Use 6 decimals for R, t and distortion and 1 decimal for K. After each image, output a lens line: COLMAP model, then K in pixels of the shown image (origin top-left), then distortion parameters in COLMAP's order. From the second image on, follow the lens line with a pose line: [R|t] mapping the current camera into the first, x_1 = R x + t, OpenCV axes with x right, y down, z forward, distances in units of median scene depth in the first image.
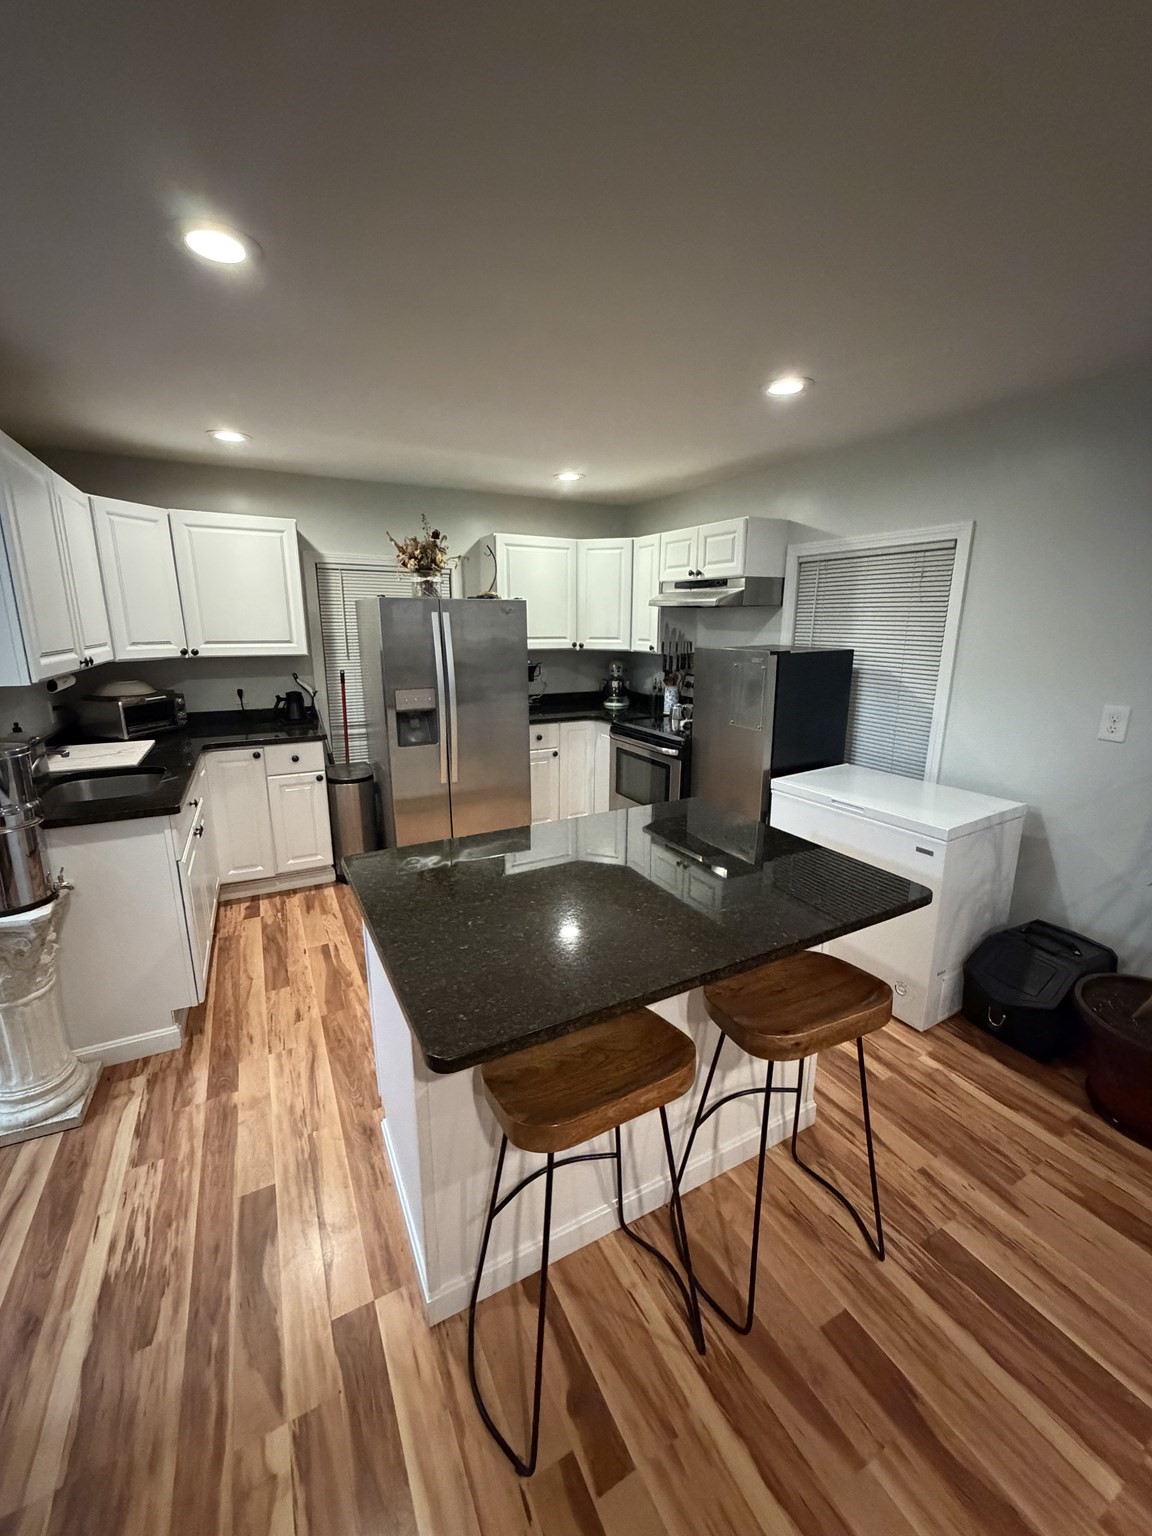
lens RADIAL K [[609.0, 0, 578.2], [0, 609.0, 763.2], [0, 0, 1]] dist [0.001493, 0.000223]
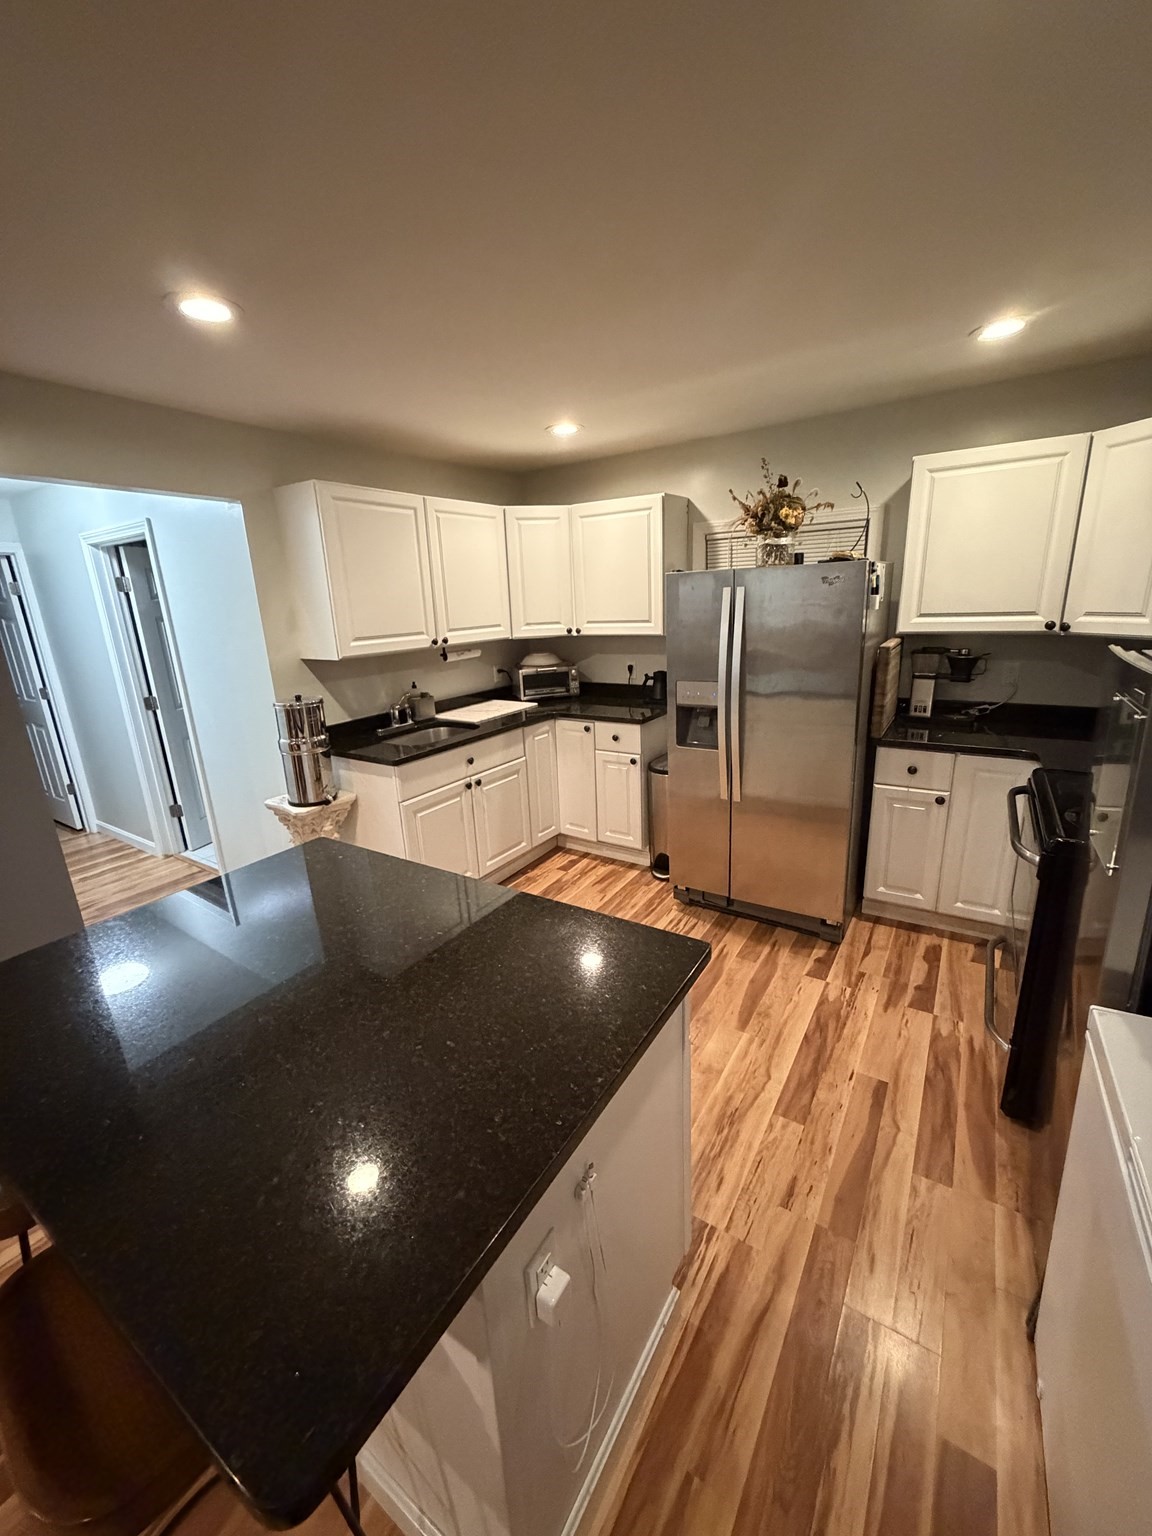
lens RADIAL K [[609.0, 0, 578.2], [0, 609.0, 763.2], [0, 0, 1]] dist [0.001493, 0.000223]
pose [[0.482417, 0.207762, -0.850946, 0.394817], [-0.155401, 0.976353, 0.150281, -0.113025], [0.862046, 0.059740, 0.503296, 0.446192]]
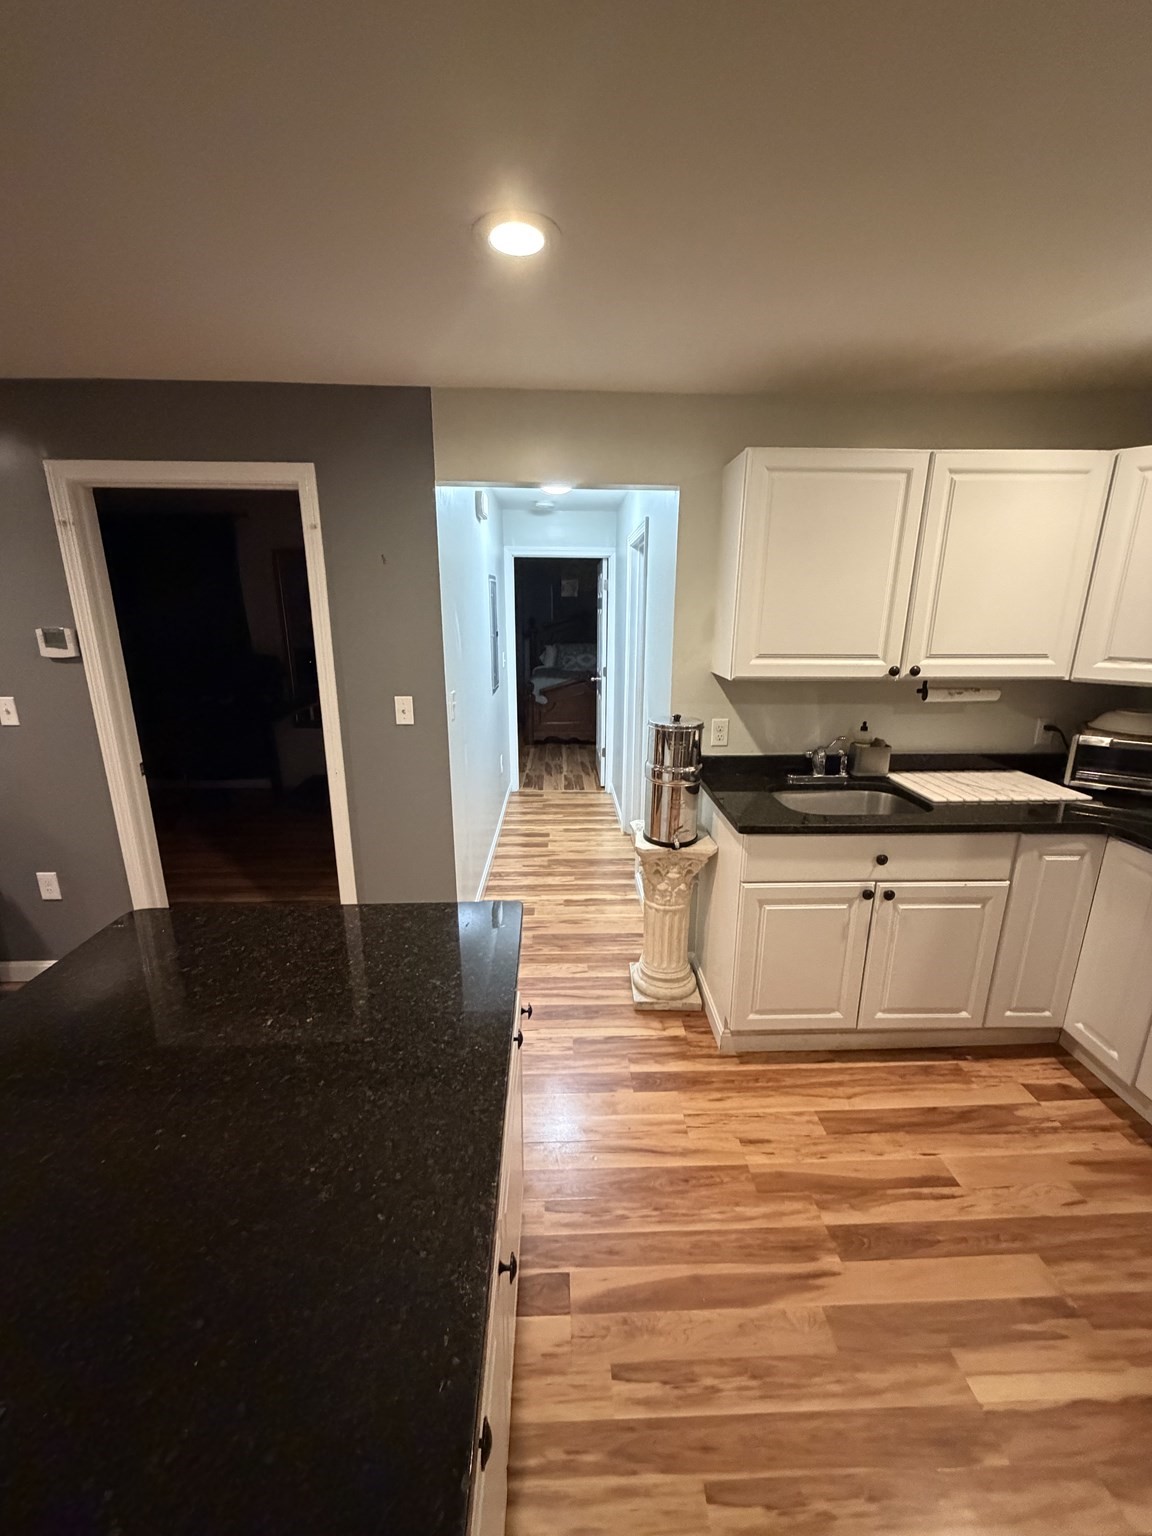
lens RADIAL K [[611.6, 0, 577.3], [0, 611.6, 763.5], [0, 0, 1]] dist [-0.001750, -0.000350]
pose [[-0.443031, 0.216064, -0.870080, 0.156699], [-0.206283, 0.919914, 0.333475, -0.178446], [0.872451, 0.327222, -0.362980, 0.702491]]
